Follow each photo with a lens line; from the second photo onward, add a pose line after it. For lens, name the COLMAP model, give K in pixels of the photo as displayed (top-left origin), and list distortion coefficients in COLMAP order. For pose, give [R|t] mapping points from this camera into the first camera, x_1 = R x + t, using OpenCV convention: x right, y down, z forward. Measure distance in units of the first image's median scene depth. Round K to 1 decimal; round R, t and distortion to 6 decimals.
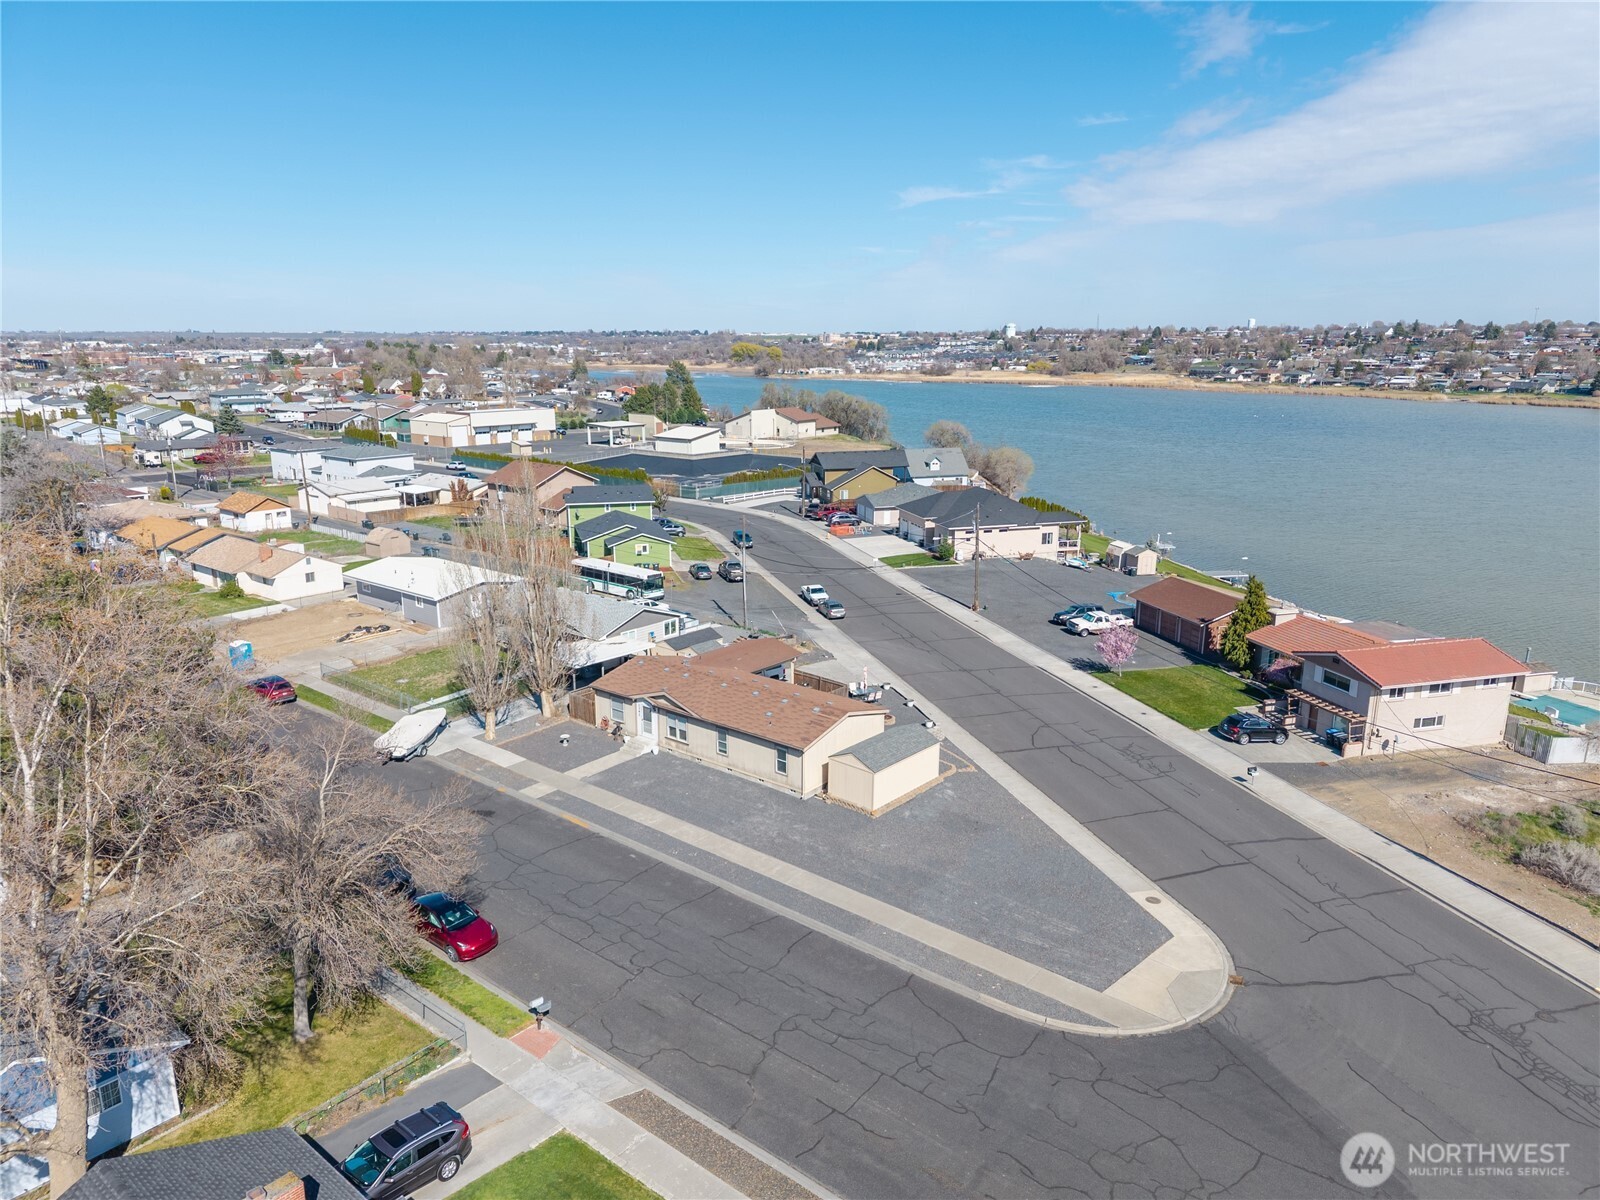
lens RADIAL K [[1071.0, 0, 797.1], [0, 1071.0, 612.6], [0, 0, 1]] dist [0.031853, -0.037171]
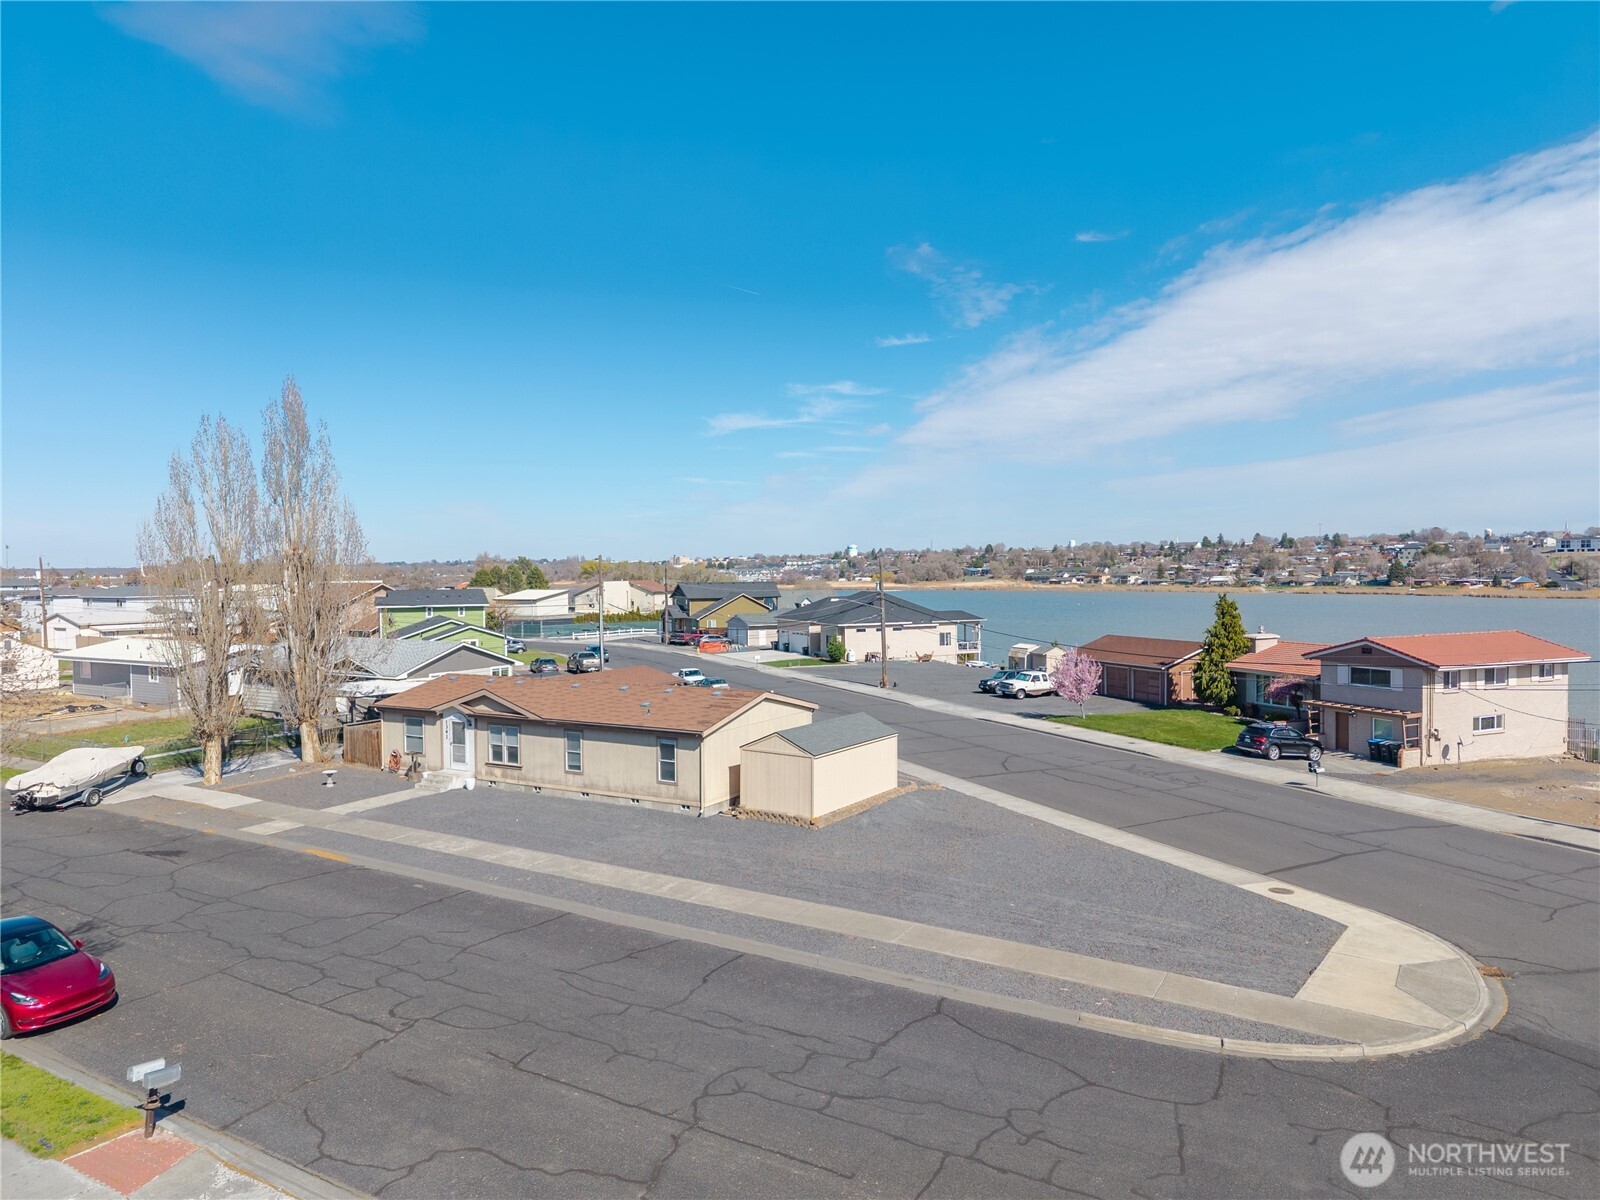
lens RADIAL K [[1071.0, 0, 802.9], [0, 1071.0, 598.7], [0, 0, 1]] dist [0.031853, -0.037171]
pose [[0.989335, -0.010010, 0.145311, -0.023575], [0.042052, 0.974784, -0.219151, 0.166911], [-0.139453, 0.222925, 0.964809, 0.293096]]
